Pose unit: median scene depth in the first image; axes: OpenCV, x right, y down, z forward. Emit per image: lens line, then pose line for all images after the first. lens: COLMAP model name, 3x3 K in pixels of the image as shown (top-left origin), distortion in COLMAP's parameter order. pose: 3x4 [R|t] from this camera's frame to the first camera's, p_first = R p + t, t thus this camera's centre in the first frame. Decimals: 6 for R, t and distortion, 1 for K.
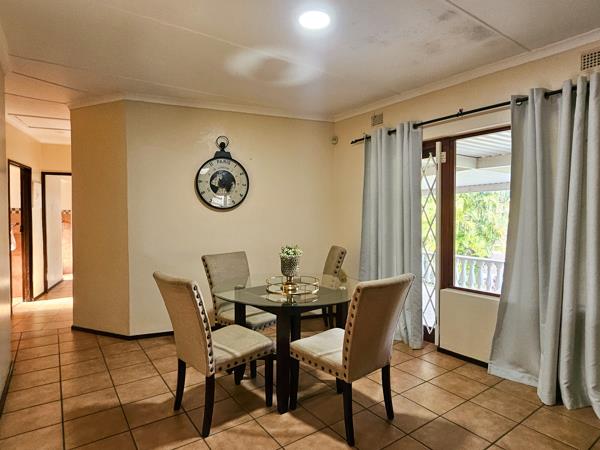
lens RADIAL K [[354.8, 0, 301.6], [0, 354.8, 221.8], [0, 0, 1]] dist [0.002055, 0.000804]
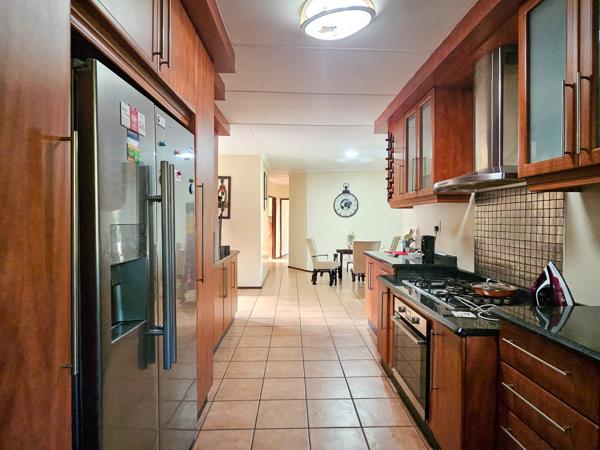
lens RADIAL K [[336.9, 0, 303.7], [0, 336.9, 222.6], [0, 0, 1]] dist [-0.011167, -0.002025]
pose [[0.839660, 0.007747, -0.543058, 0.666492], [-0.015354, 0.999837, -0.009476, 0.022157], [0.542896, 0.016295, 0.839642, -0.845042]]
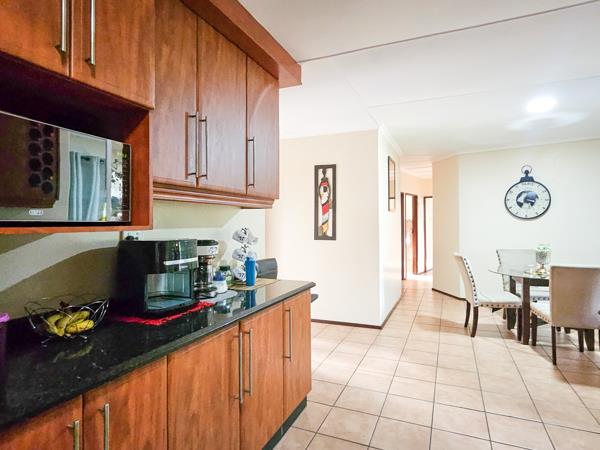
lens RADIAL K [[336.9, 0, 298.9], [0, 336.9, 222.0], [0, 0, 1]] dist [-0.011167, -0.002025]
pose [[0.516657, -0.007522, -0.856159, 0.417231], [-0.012233, 0.999794, -0.016166, 0.006967], [0.856105, 0.018825, 0.516459, -0.398438]]
